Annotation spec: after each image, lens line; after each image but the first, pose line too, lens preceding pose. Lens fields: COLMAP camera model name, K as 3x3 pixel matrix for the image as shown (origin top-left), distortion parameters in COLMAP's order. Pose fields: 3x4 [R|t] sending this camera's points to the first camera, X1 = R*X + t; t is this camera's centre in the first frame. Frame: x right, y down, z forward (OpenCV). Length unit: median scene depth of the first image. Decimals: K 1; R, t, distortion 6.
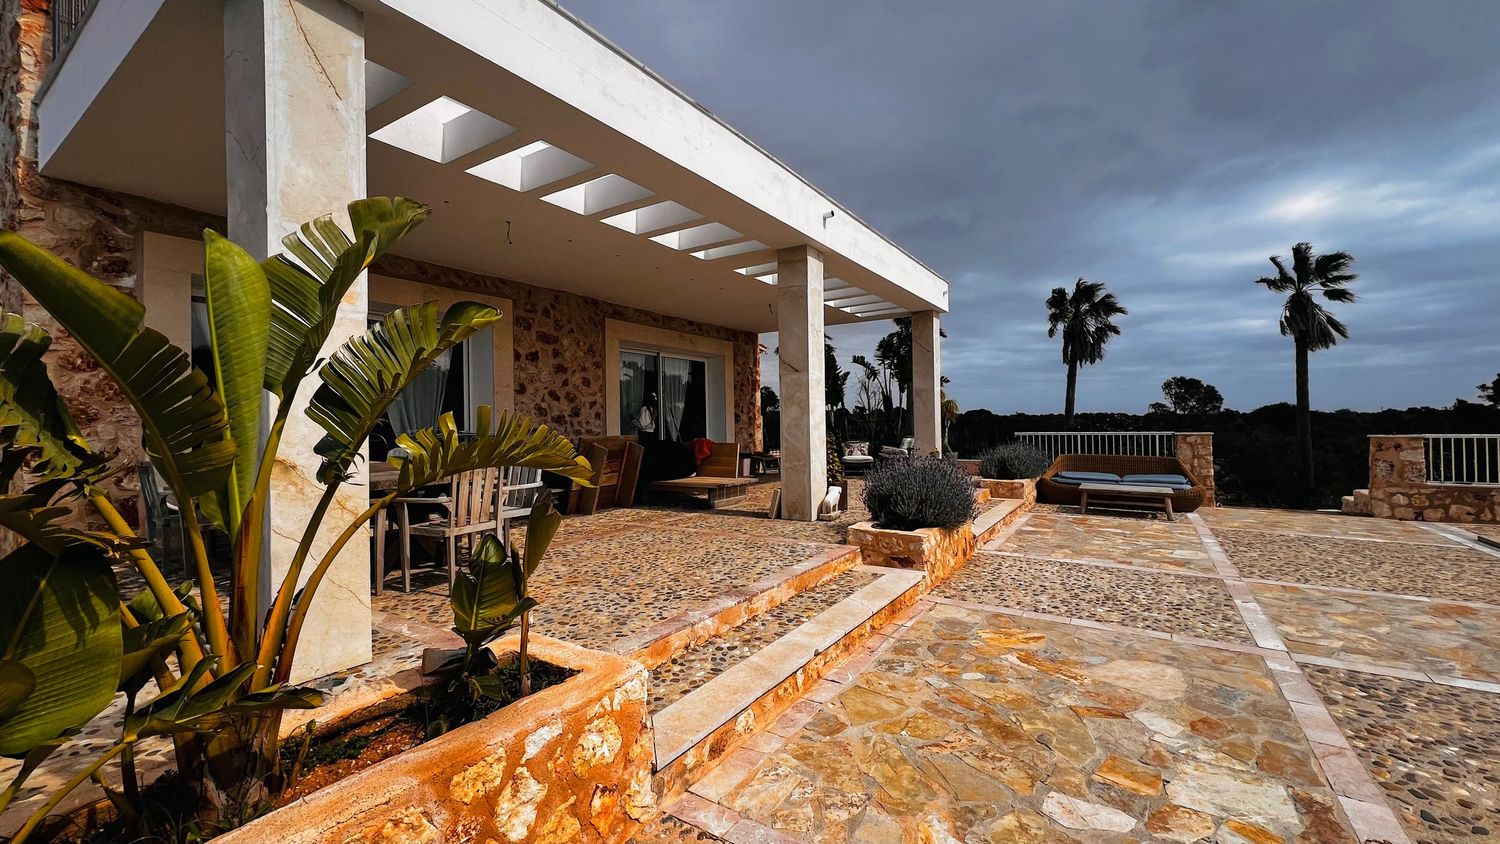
lens RADIAL K [[601.0, 0, 745.8], [0, 601.0, 438.5], [0, 0, 1]] dist [-0.002866, 0.000974]
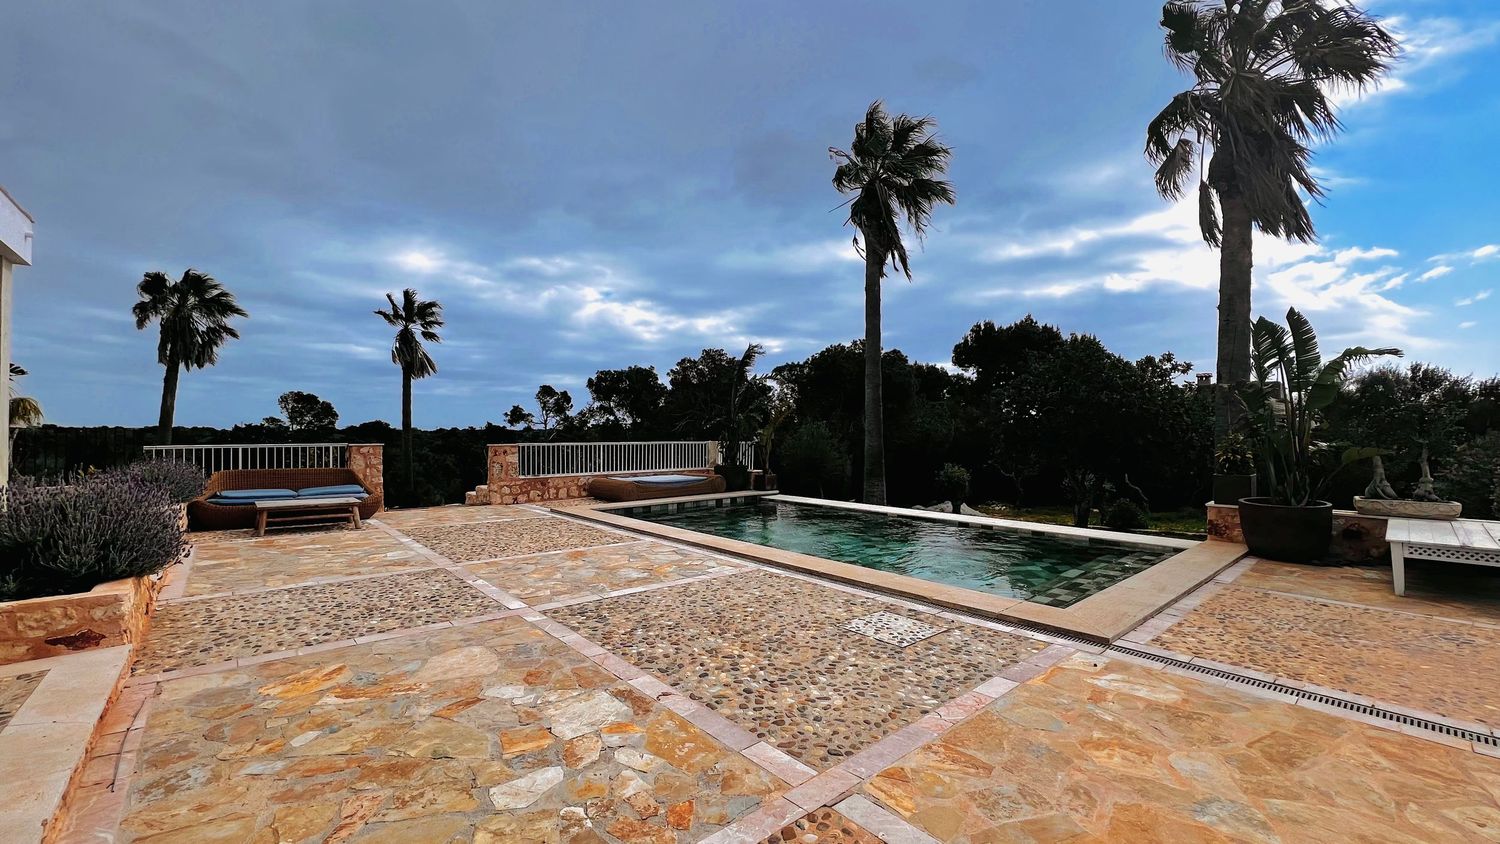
lens RADIAL K [[601.0, 0, 744.6], [0, 601.0, 406.0], [0, 0, 1]] dist [-0.002866, 0.000974]
pose [[0.276279, 0.053839, 0.959568, -0.096539], [0.024507, 0.997710, -0.063035, 0.008492], [-0.960765, 0.040931, 0.274327, 0.081165]]
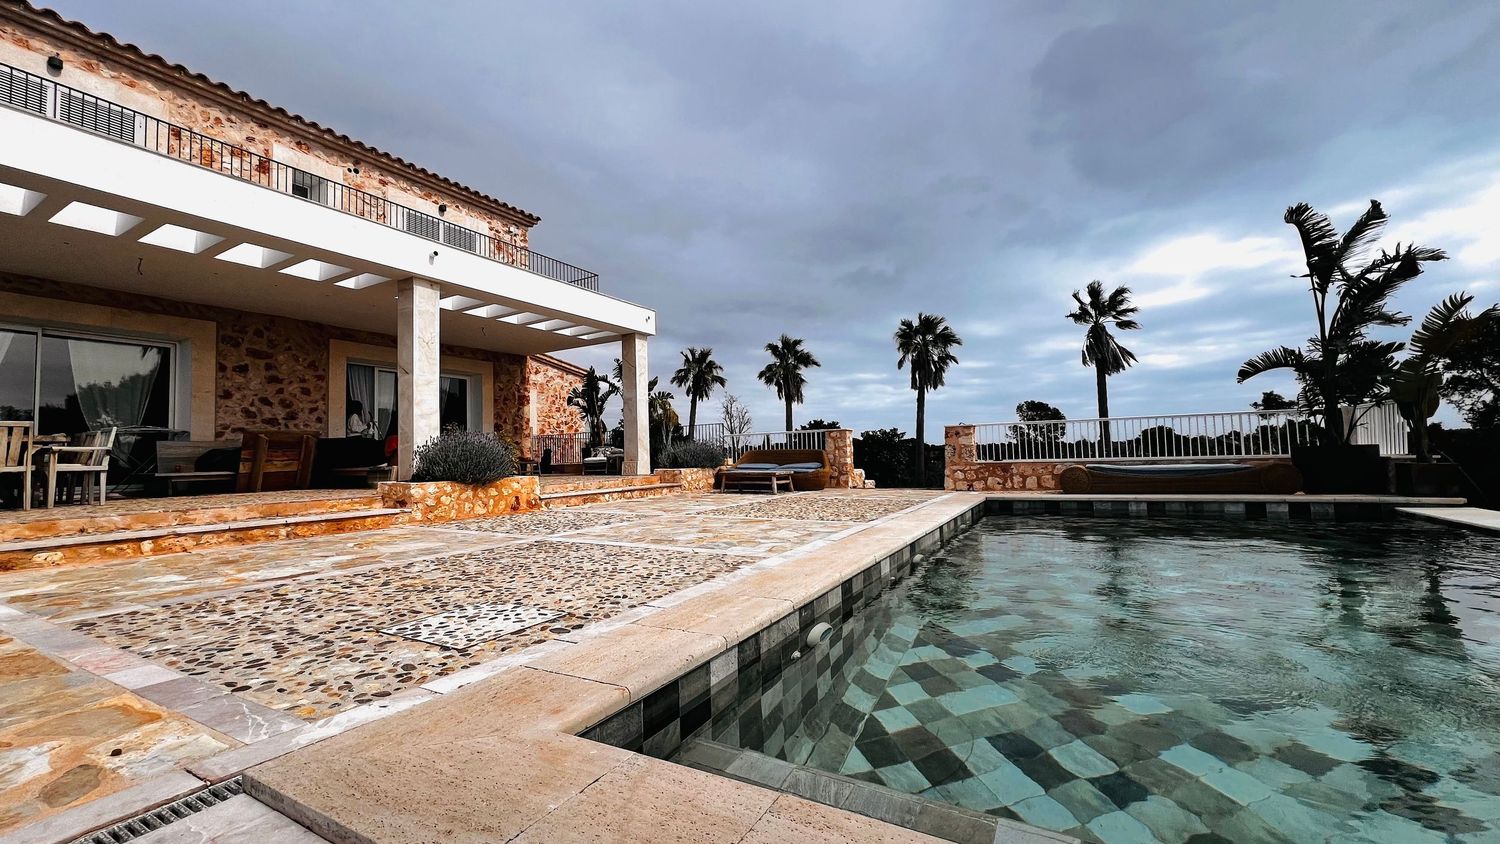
lens RADIAL K [[601.0, 0, 742.8], [0, 601.0, 422.6], [0, 0, 1]] dist [-0.002866, 0.000974]
pose [[0.997988, -0.013169, 0.062020, 0.550463], [0.018468, 0.996153, -0.085665, 0.089612], [-0.060653, 0.086638, 0.994392, -0.239078]]
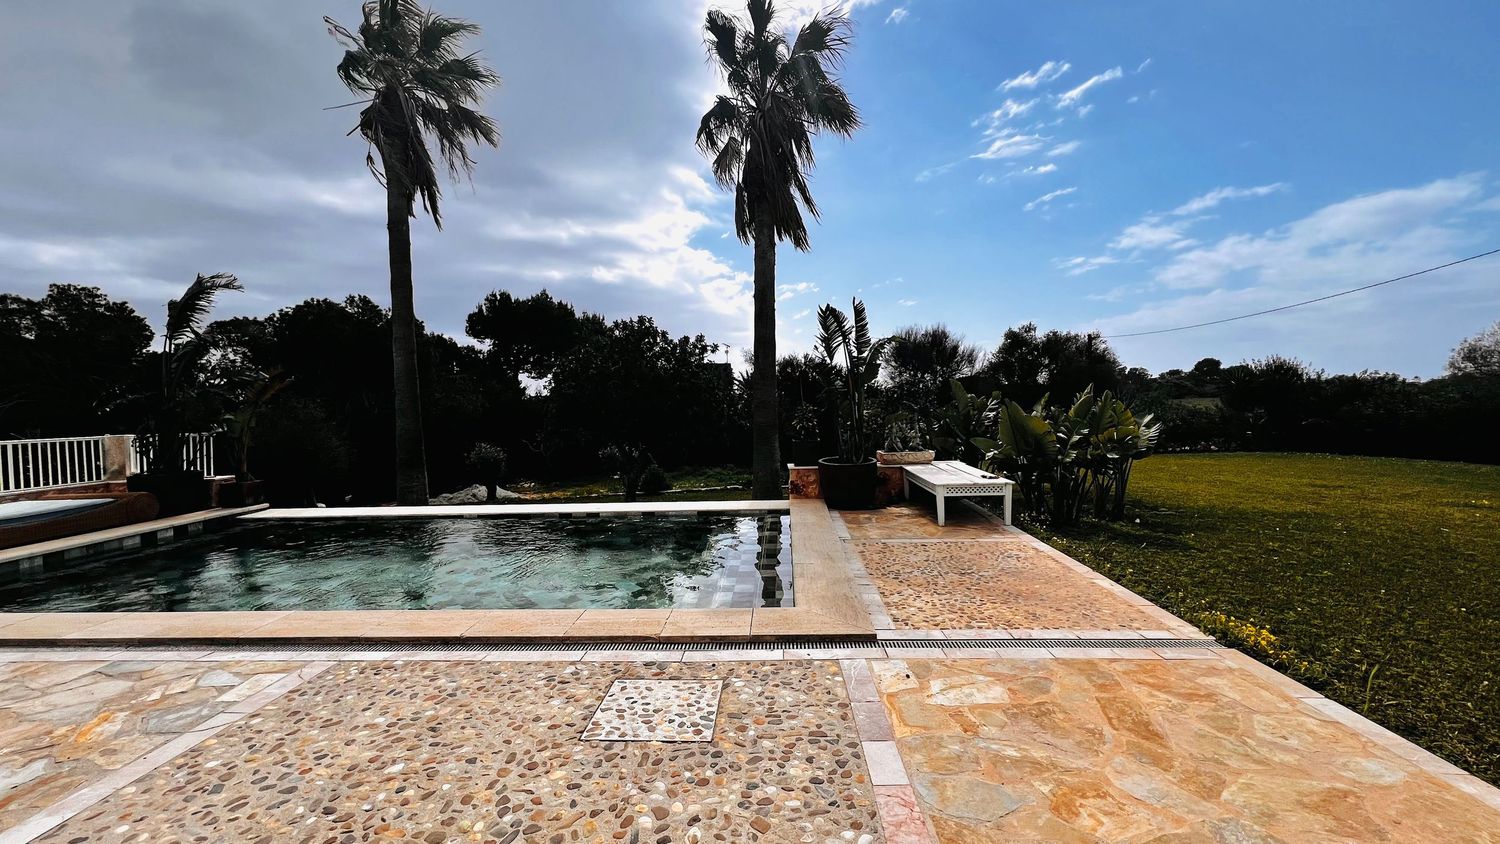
lens RADIAL K [[601.0, 0, 760.4], [0, 601.0, 416.6], [0, 0, 1]] dist [-0.002866, 0.000974]
pose [[-0.503824, 0.001328, 0.863805, 0.103445], [0.055467, 0.997985, 0.030818, -0.004196], [-0.862024, 0.063439, -0.502883, 0.212684]]
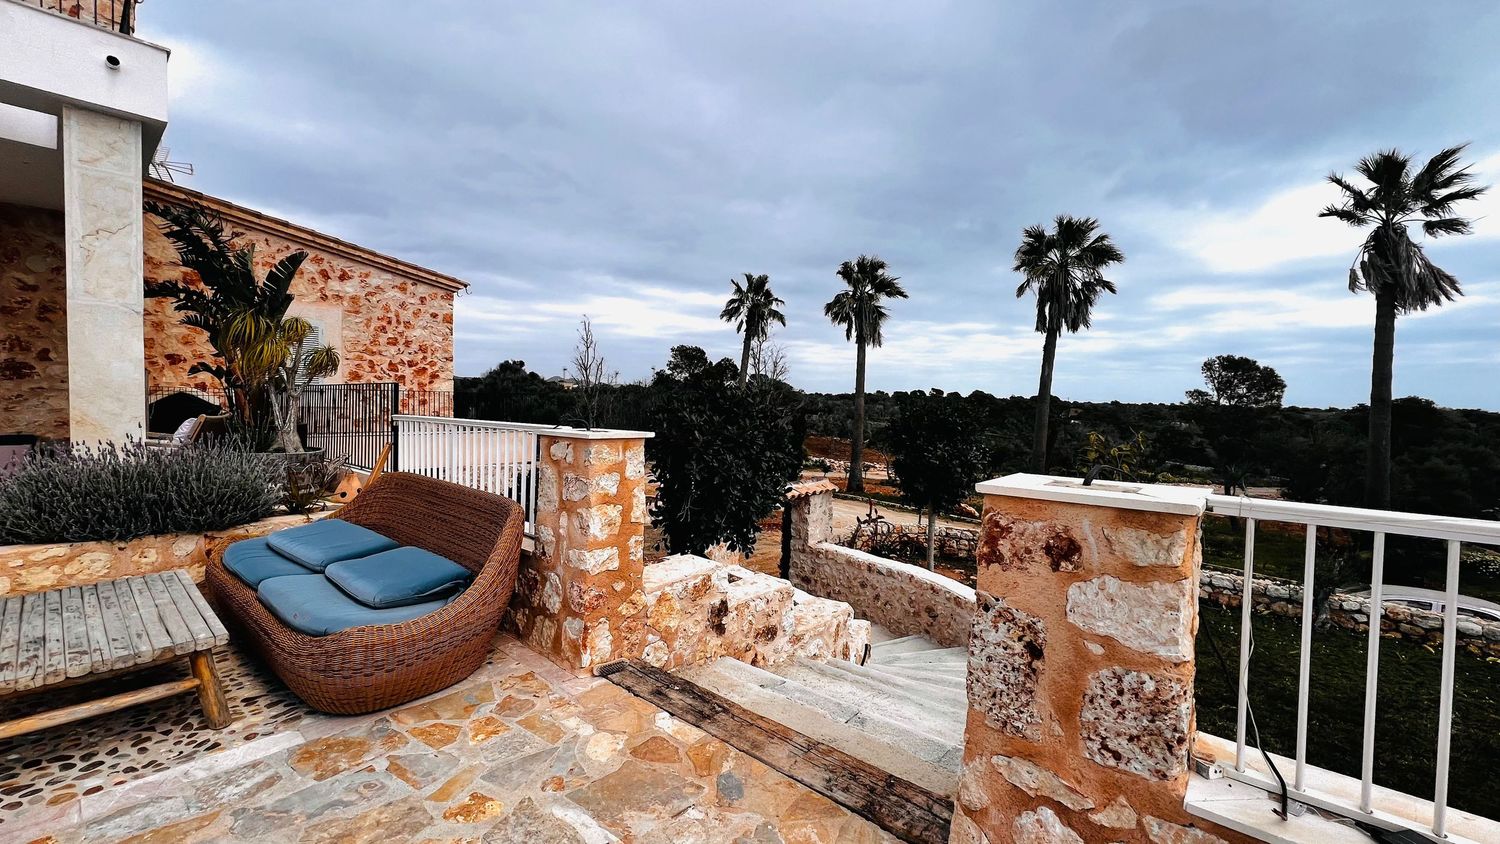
lens RADIAL K [[601.0, 0, 750.2], [0, 601.0, 423.2], [0, 0, 1]] dist [-0.002866, 0.000974]
pose [[0.991187, 0.037192, -0.127139, 1.005577], [-0.036014, 0.999285, 0.011550, -0.024218], [0.127478, -0.006870, 0.991818, 0.798346]]
